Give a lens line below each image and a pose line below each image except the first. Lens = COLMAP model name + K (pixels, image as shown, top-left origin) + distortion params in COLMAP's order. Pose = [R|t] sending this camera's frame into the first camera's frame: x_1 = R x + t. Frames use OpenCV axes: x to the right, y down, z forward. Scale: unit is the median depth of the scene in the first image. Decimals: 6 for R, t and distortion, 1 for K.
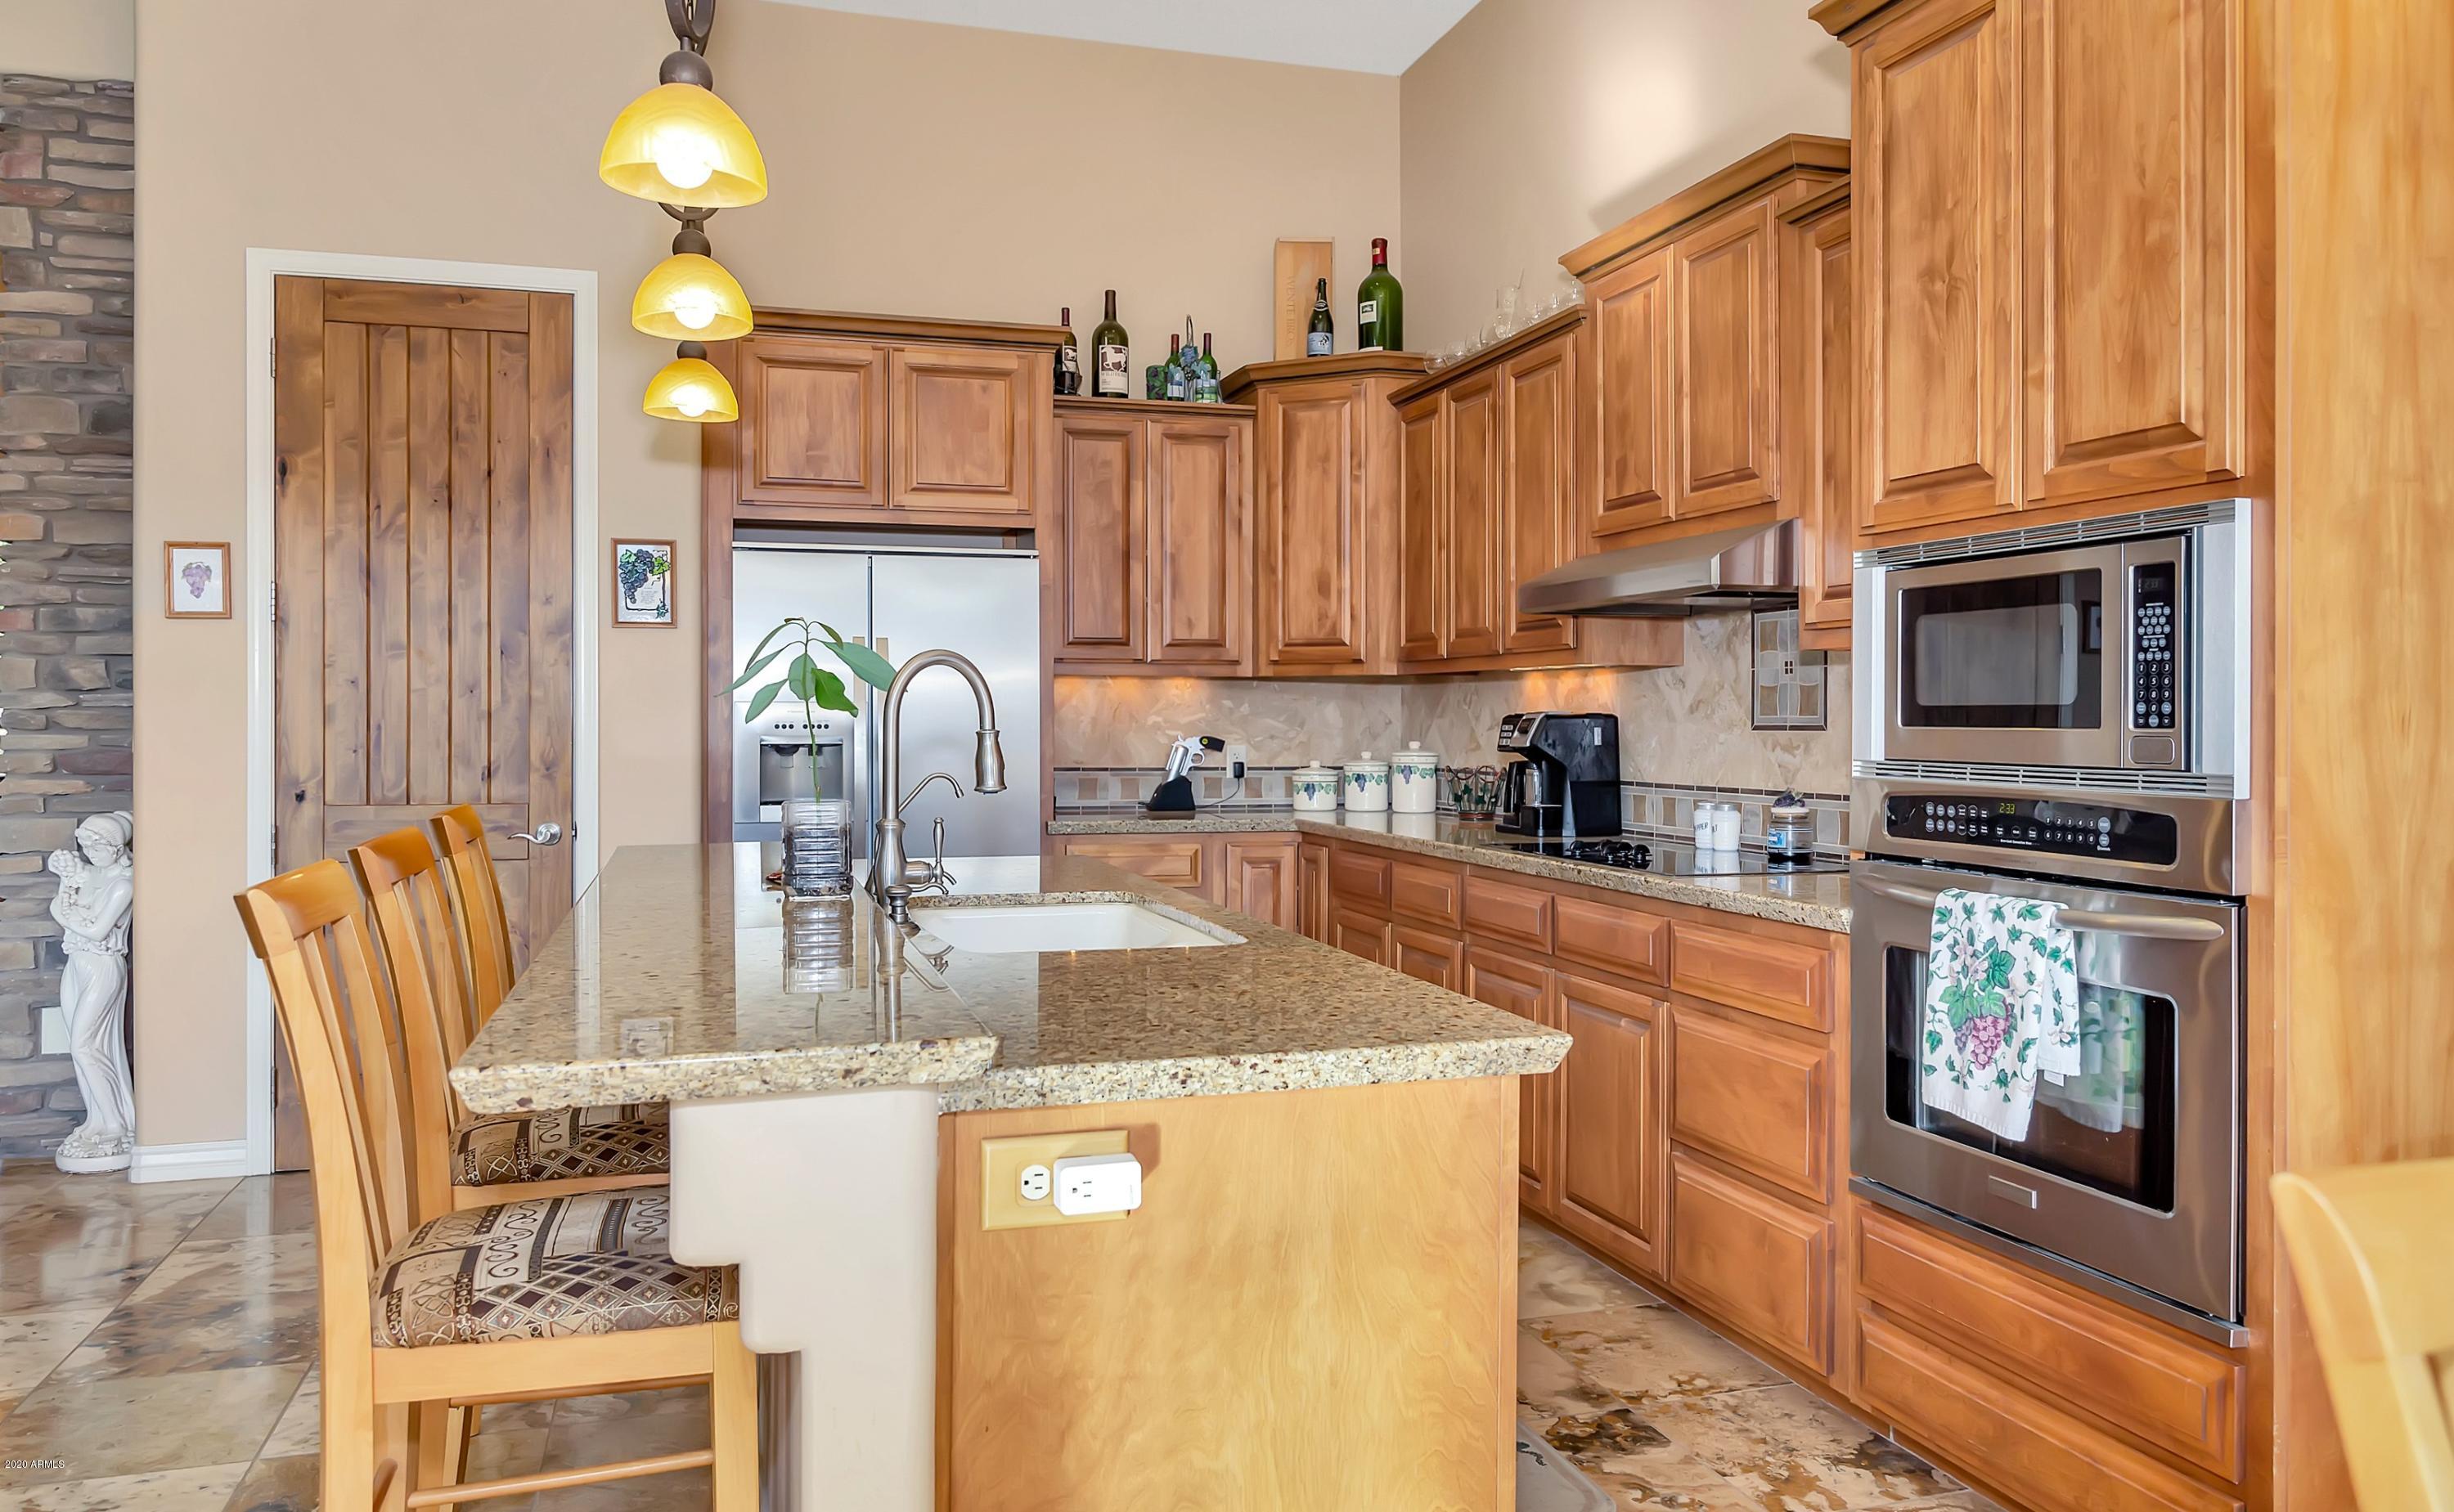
lens RADIAL K [[1718.0, 0, 1218.1], [0, 1718.0, 709.7], [0, 0, 1]] dist [-0.016503, 0.006276]
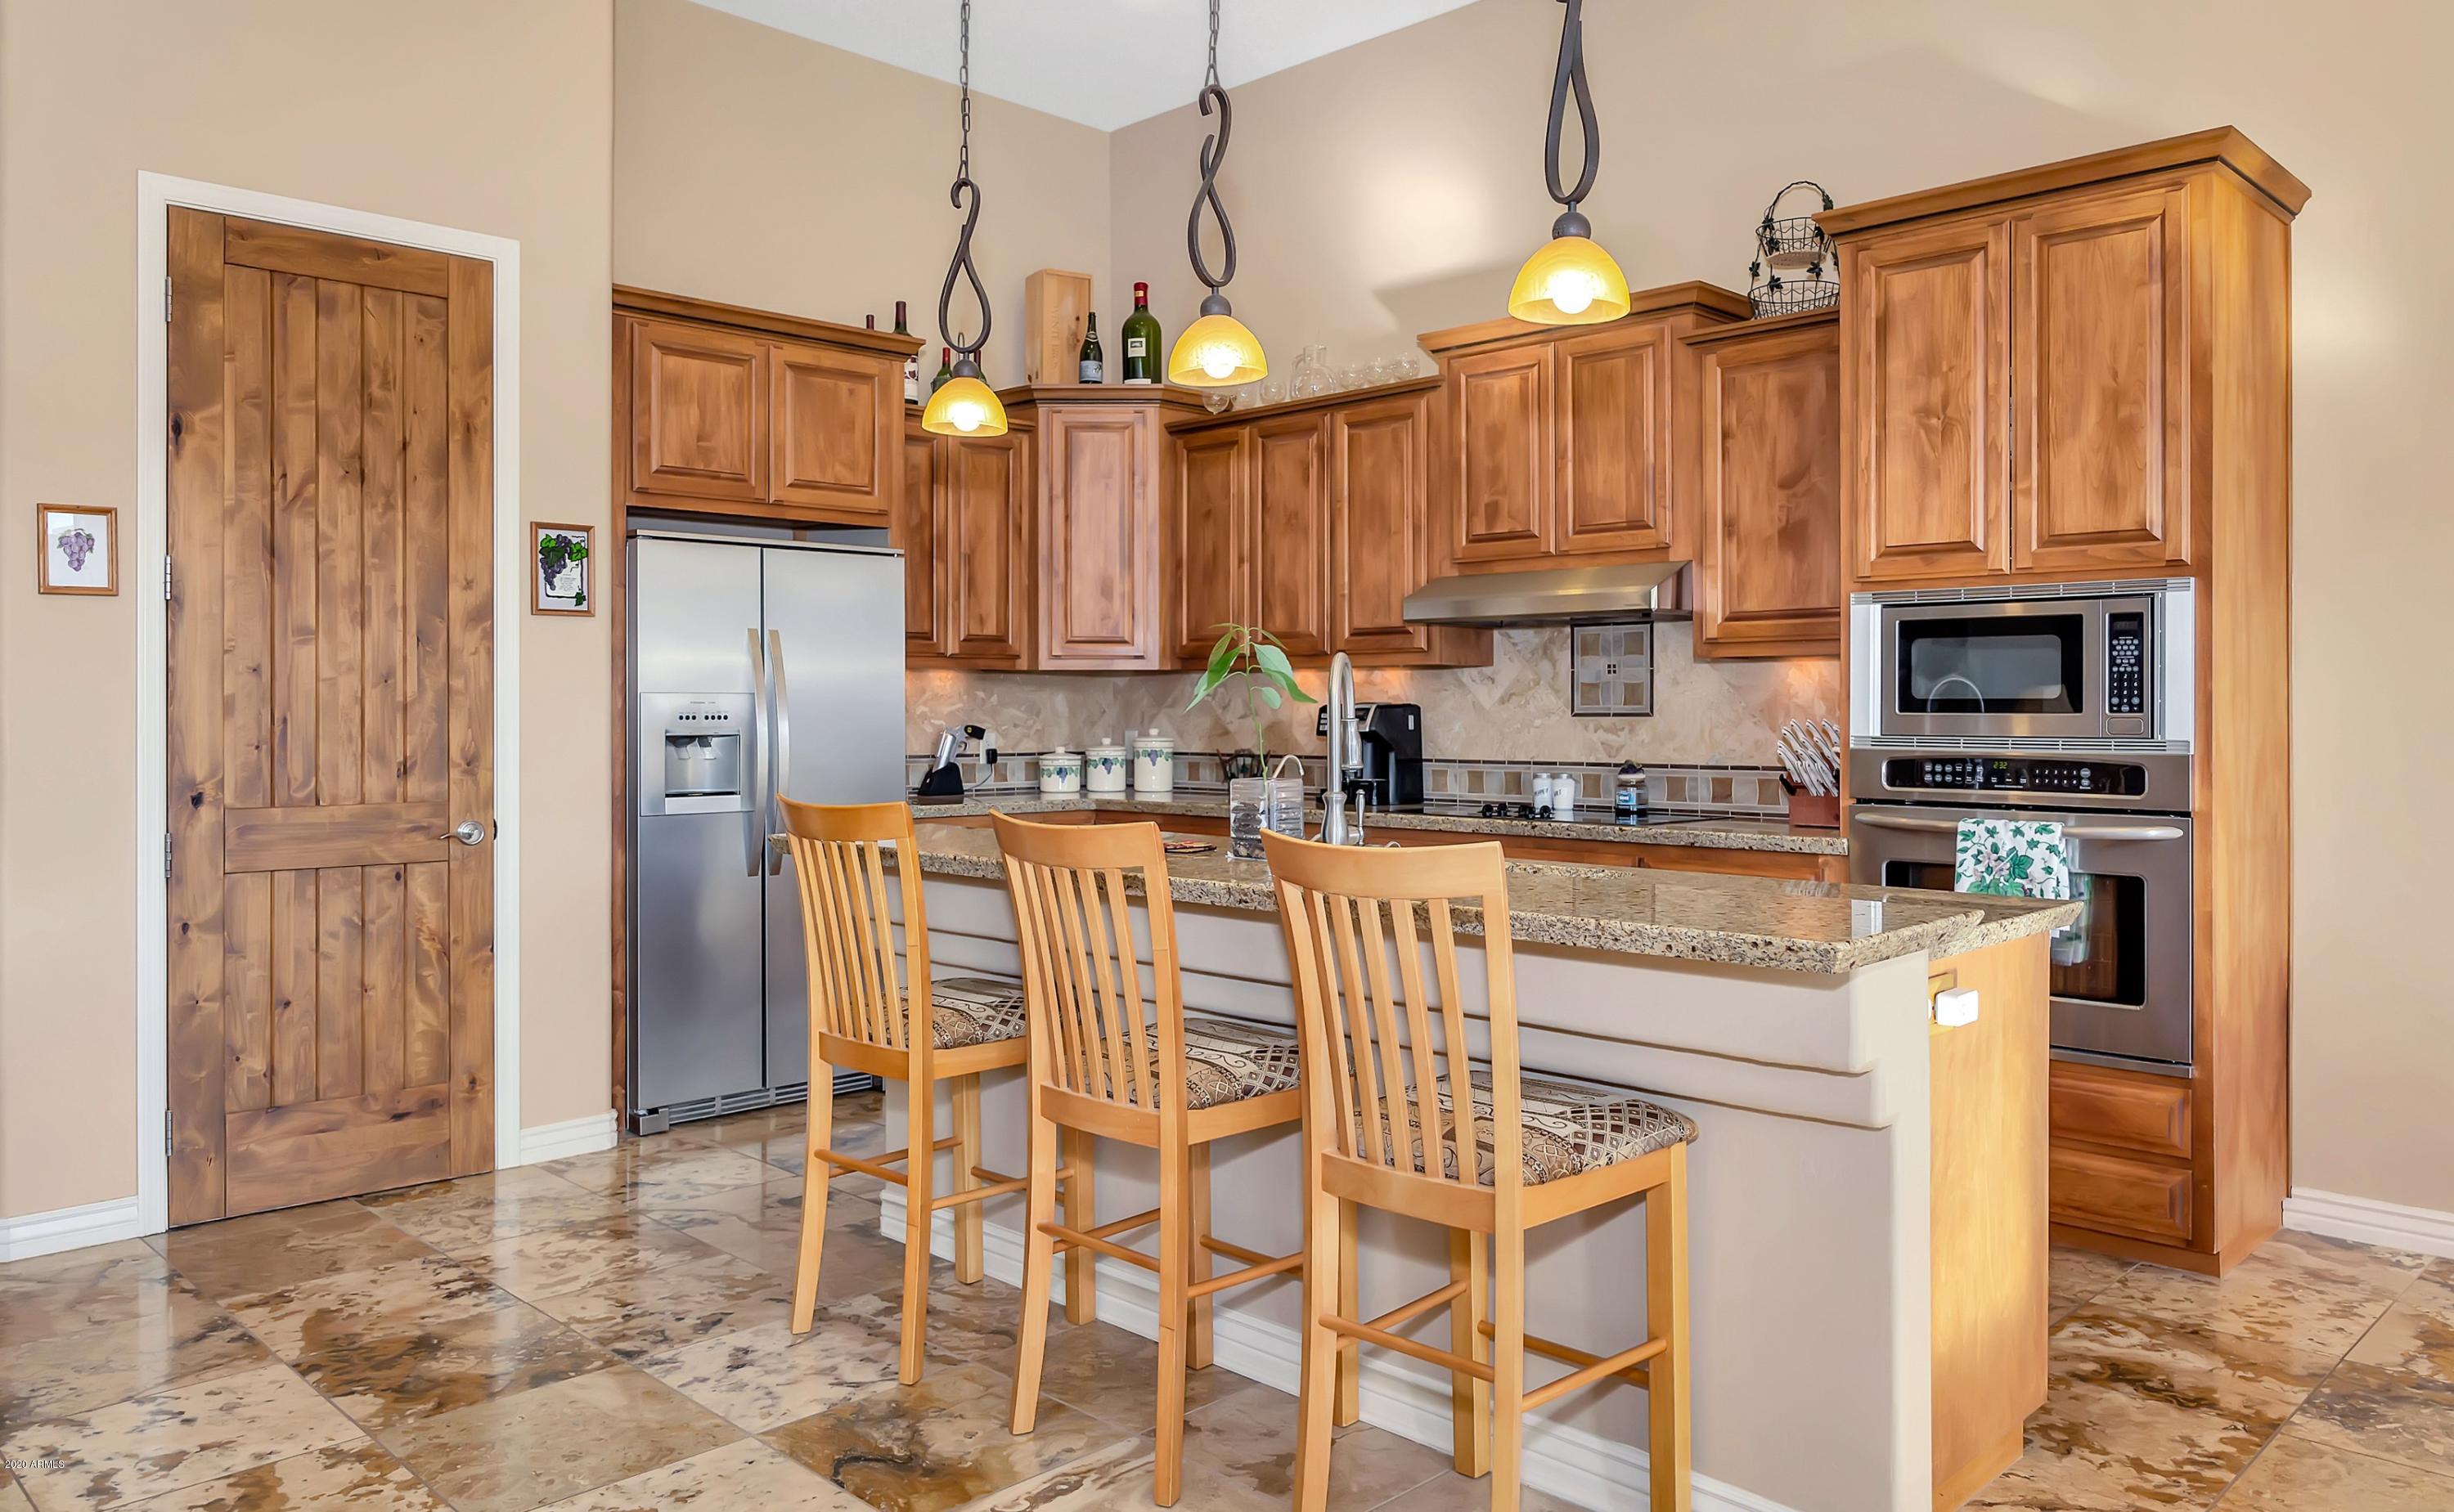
lens RADIAL K [[1718.0, 0, 1210.1], [0, 1718.0, 692.1], [0, 0, 1]] dist [-0.016503, 0.006276]
pose [[0.885411, 0.002031, 0.464804, -0.487540], [-0.000184, 0.999992, -0.004019, -0.001264], [-0.464809, 0.003473, 0.885404, -0.023004]]
